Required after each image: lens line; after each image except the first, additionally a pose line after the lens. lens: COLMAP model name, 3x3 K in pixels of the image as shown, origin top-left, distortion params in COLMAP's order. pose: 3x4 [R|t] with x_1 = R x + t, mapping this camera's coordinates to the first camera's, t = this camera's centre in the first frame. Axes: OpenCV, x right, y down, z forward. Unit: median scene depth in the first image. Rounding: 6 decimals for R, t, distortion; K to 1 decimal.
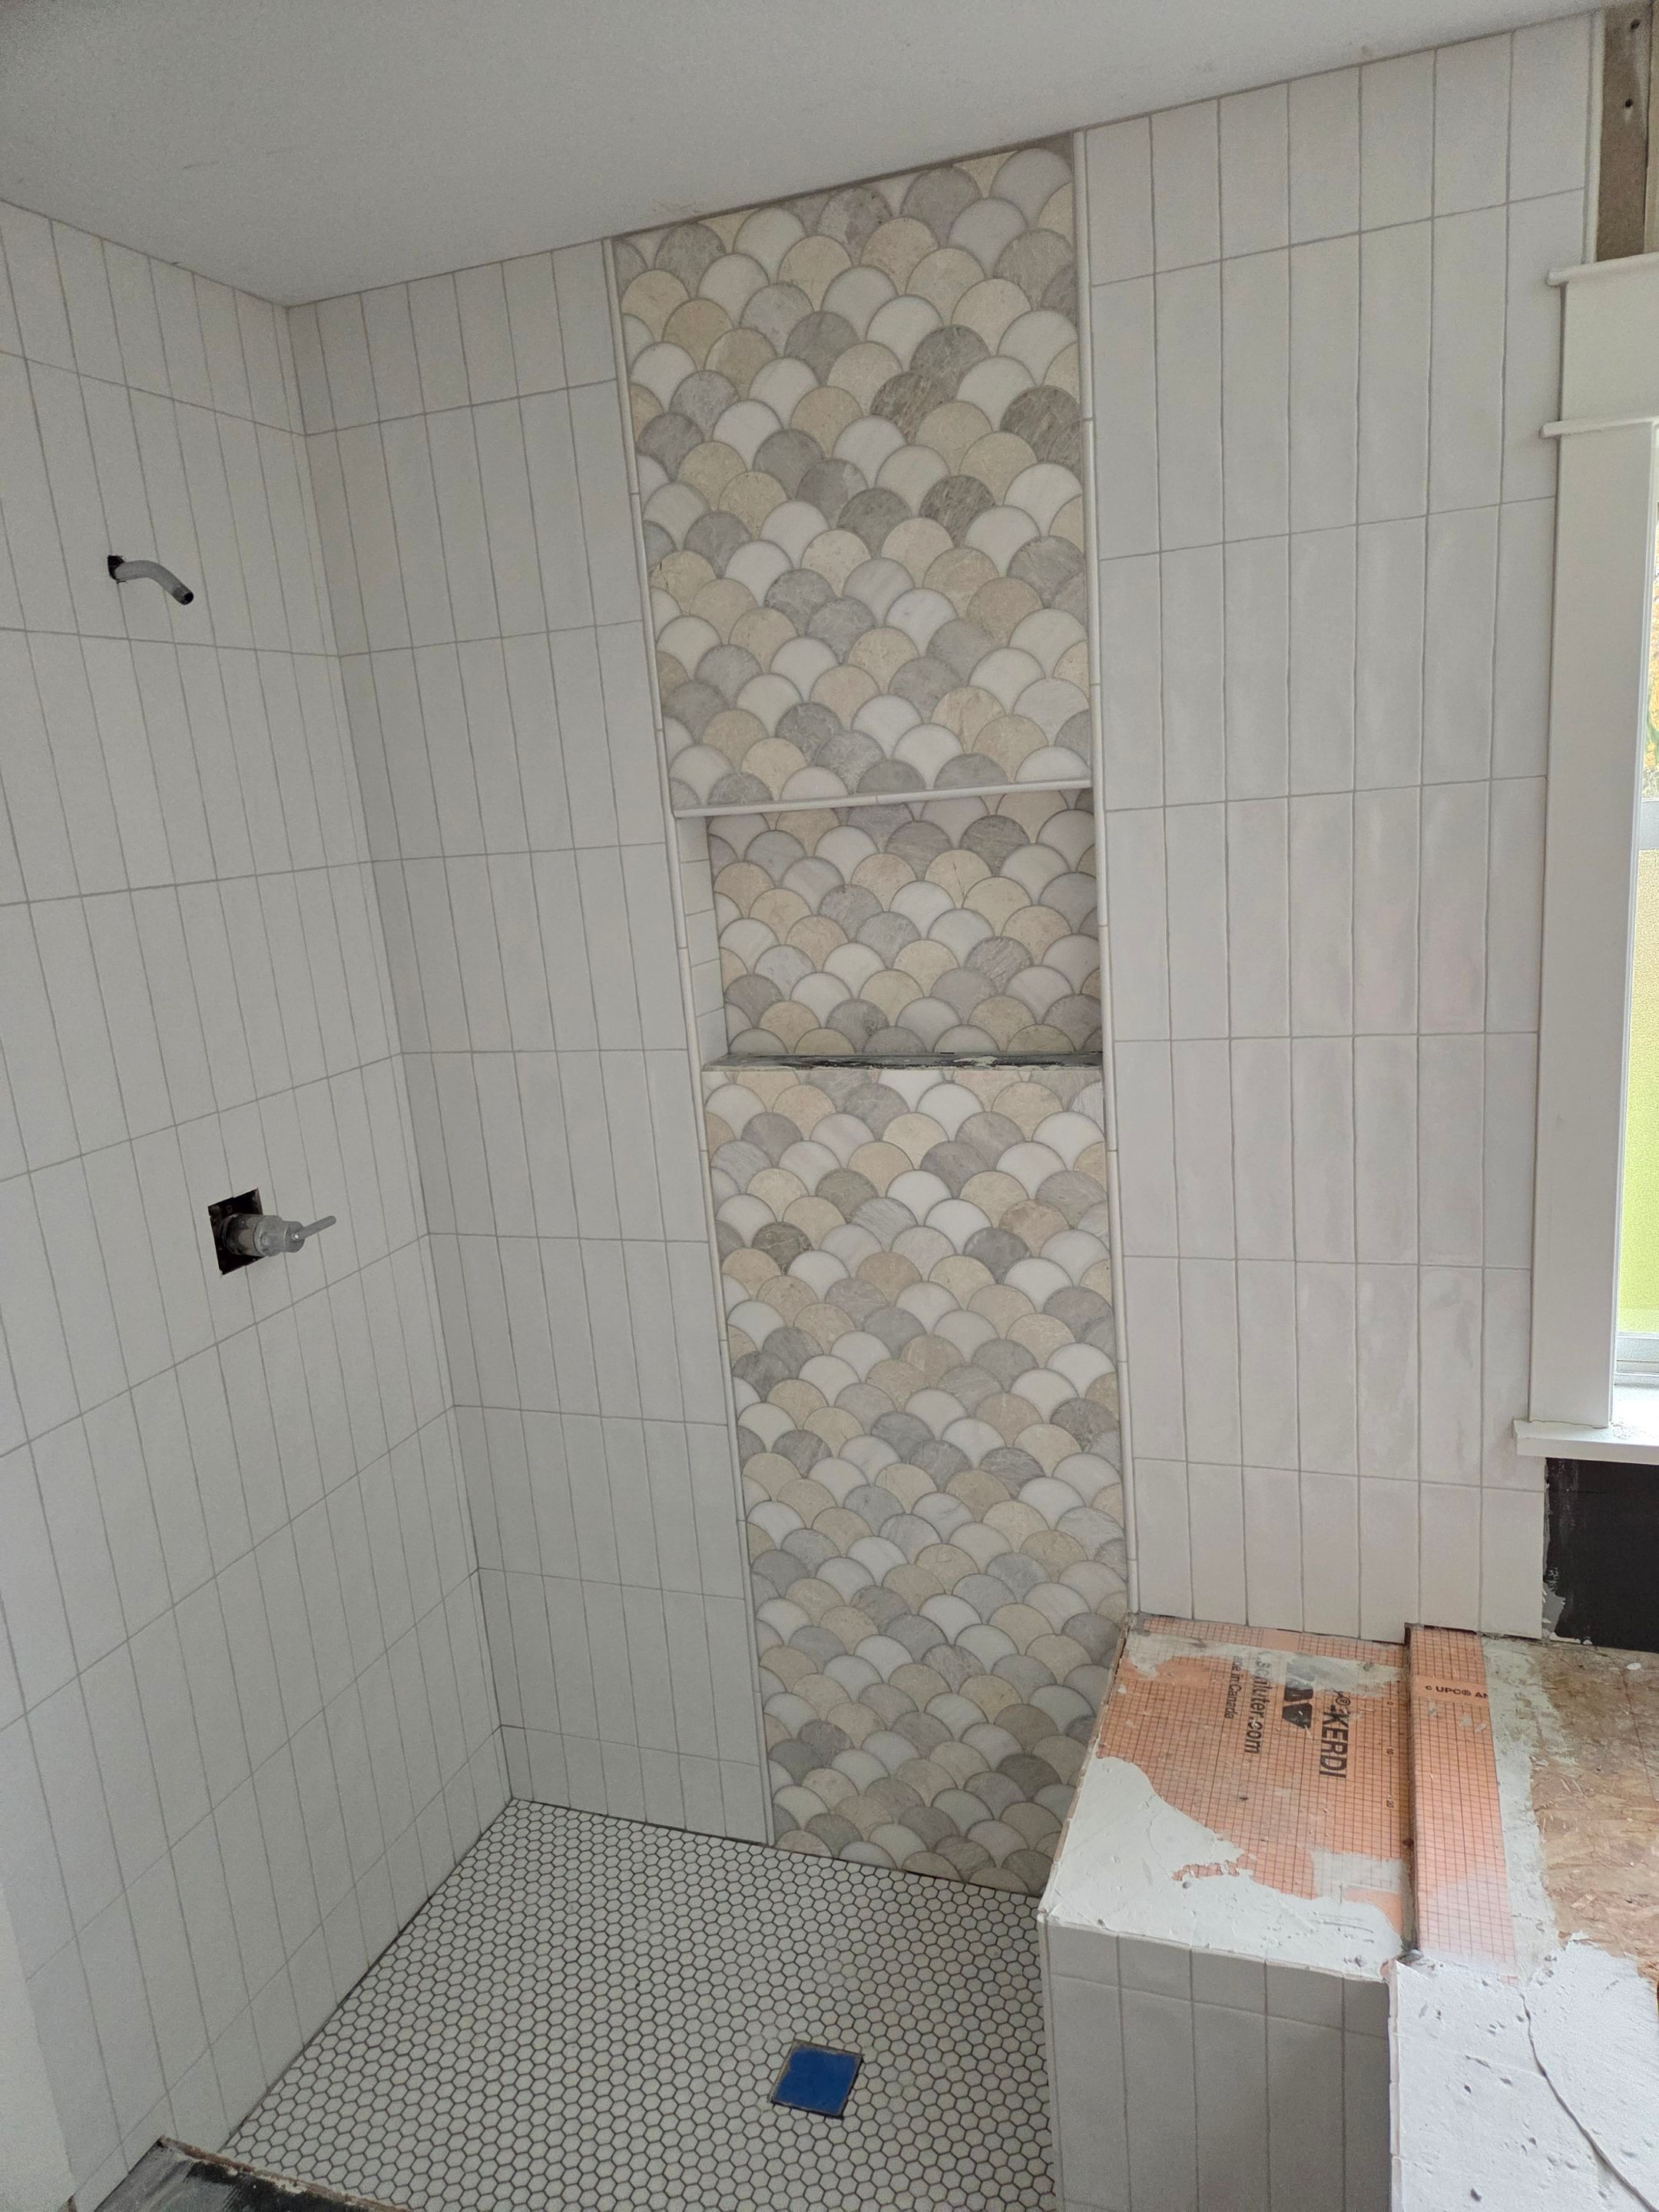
lens RADIAL K [[1470.8, 0, 848.0], [0, 1470.8, 1132.2], [0, 0, 1]] dist [0.066071, -0.057675]
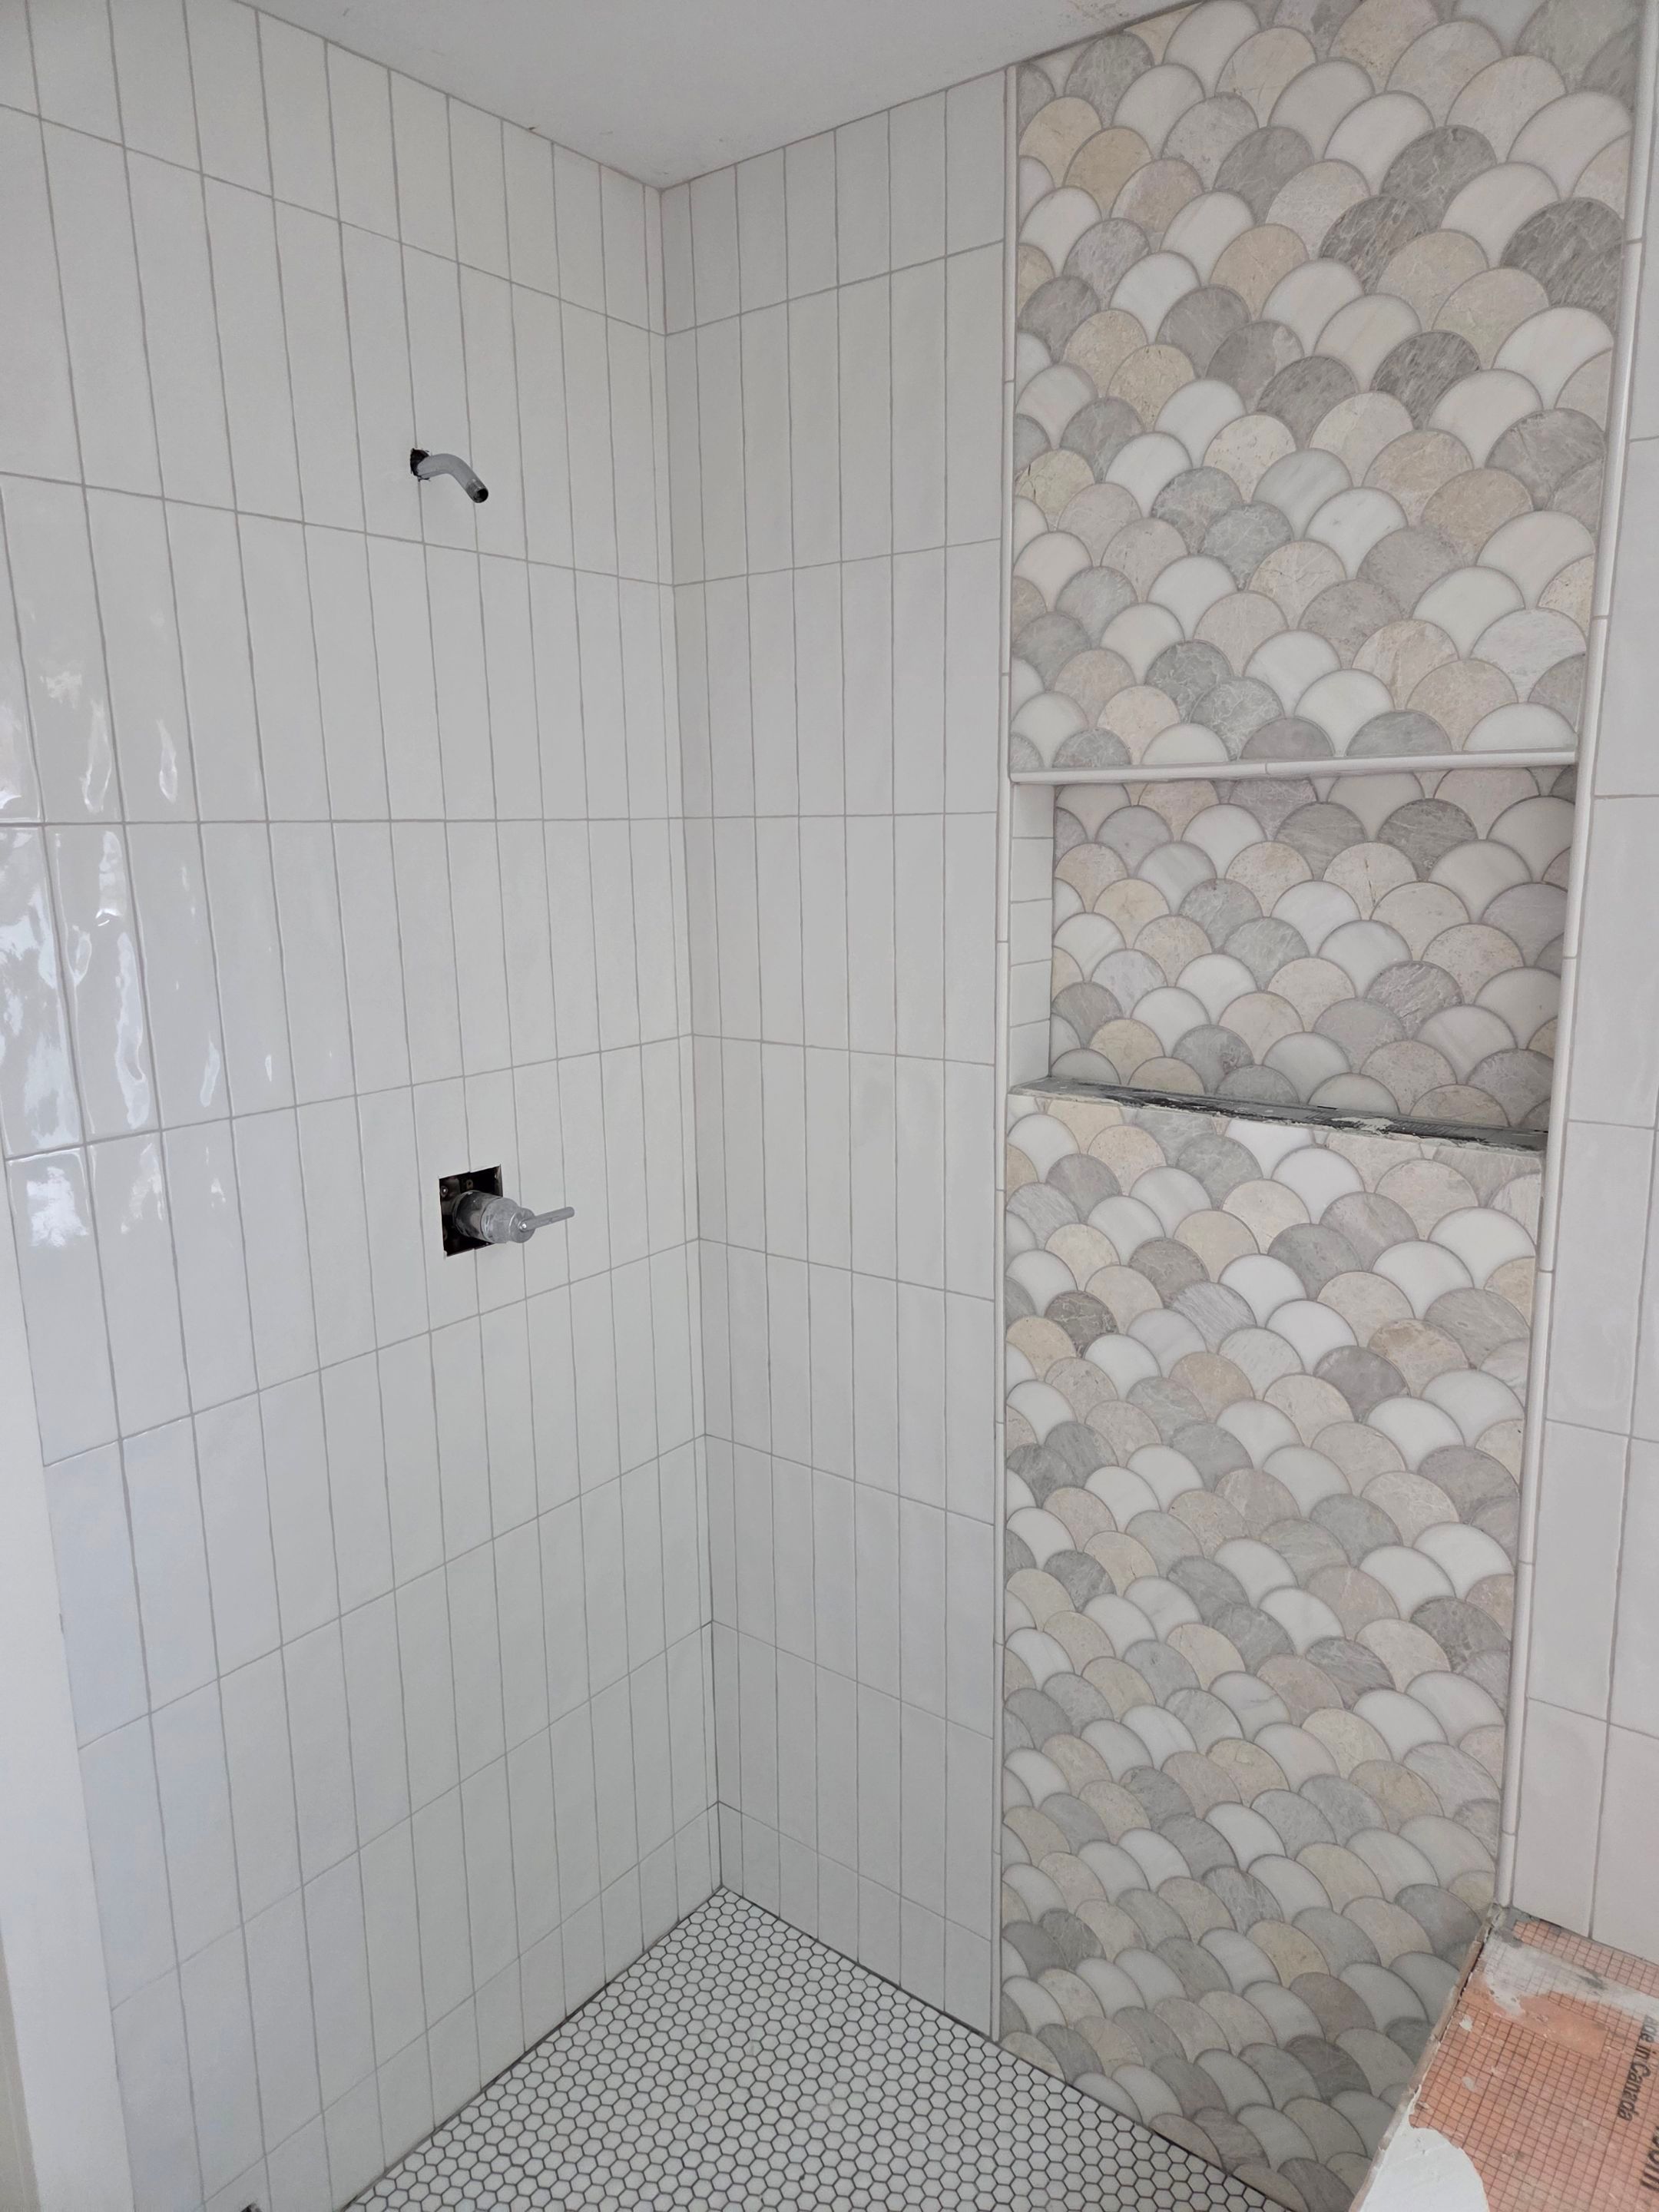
lens RADIAL K [[1470.8, 0, 843.9], [0, 1470.8, 1114.4], [0, 0, 1]] dist [0.066071, -0.057675]
pose [[0.951181, 0.121950, -0.283520, 0.048818], [-0.127973, 0.991774, -0.002748, -0.016692], [0.280852, 0.038897, 0.958962, 0.199679]]
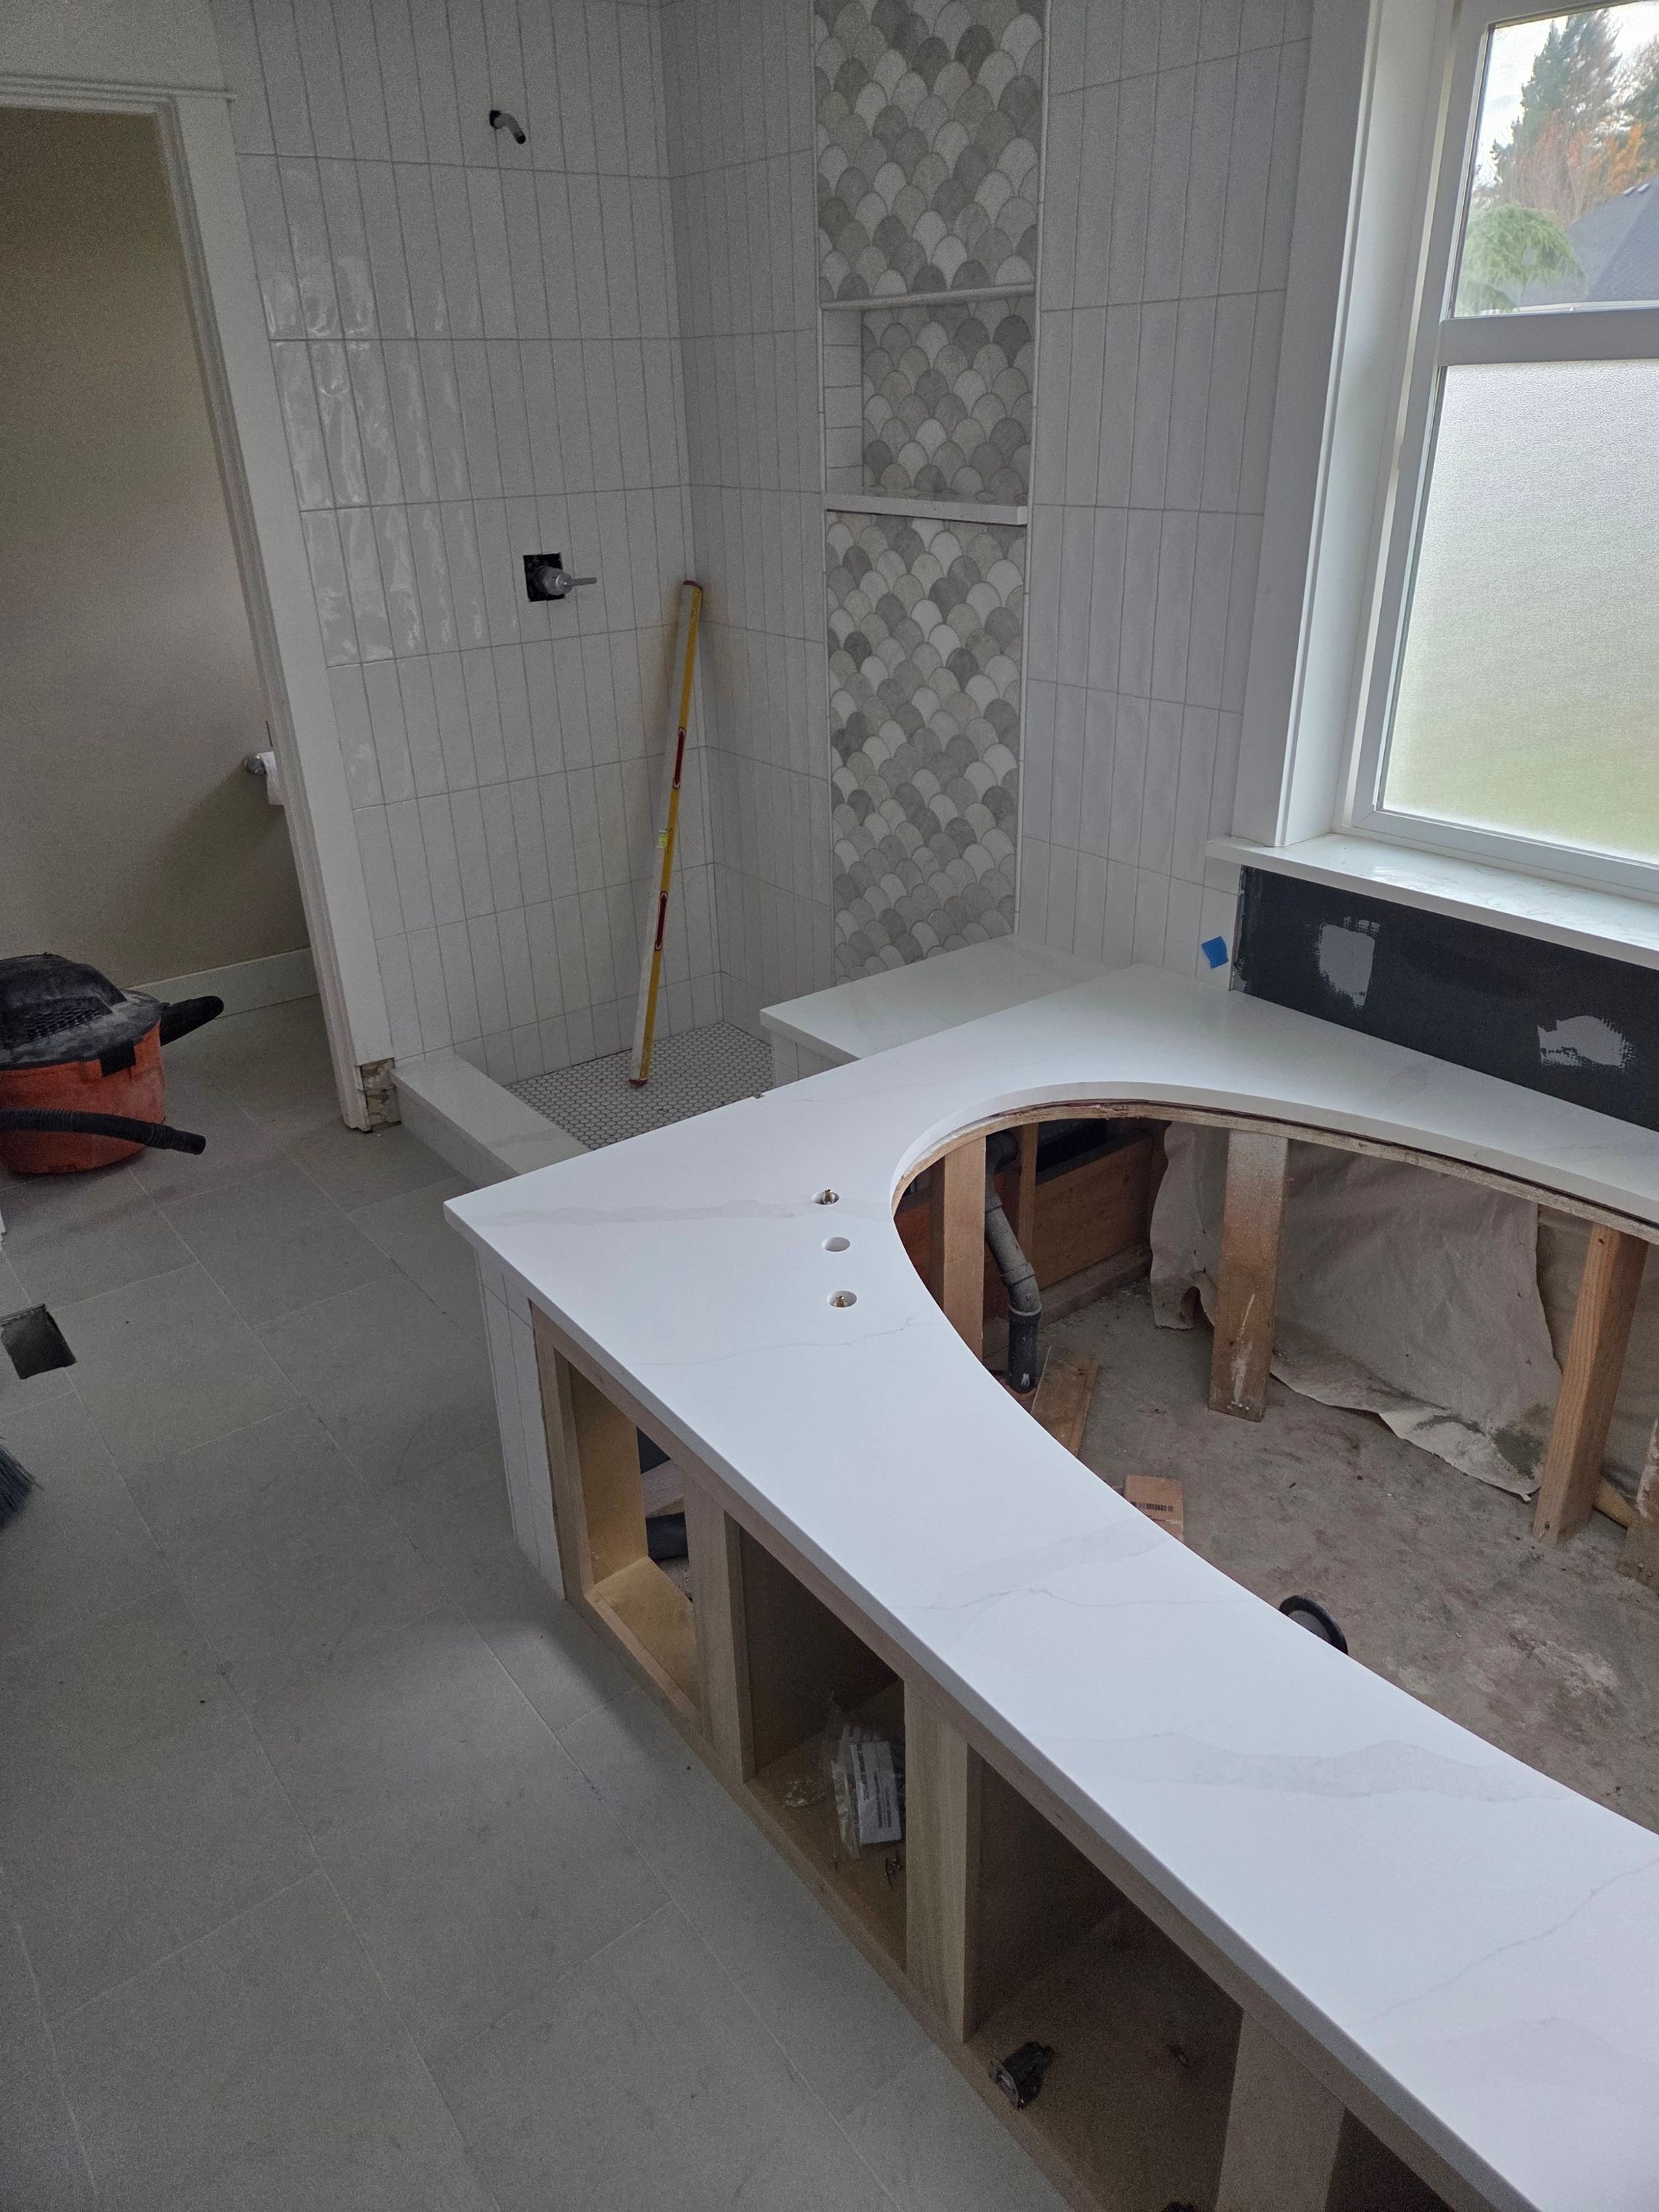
lens RADIAL K [[1470.8, 0, 826.5], [0, 1470.8, 1088.8], [0, 0, 1]] dist [0.066071, -0.057675]
pose [[0.837363, 0.285037, -0.466452, 0.756425], [-0.164929, 0.945265, 0.281553, 0.085792], [0.521174, -0.158831, 0.838541, -0.293087]]
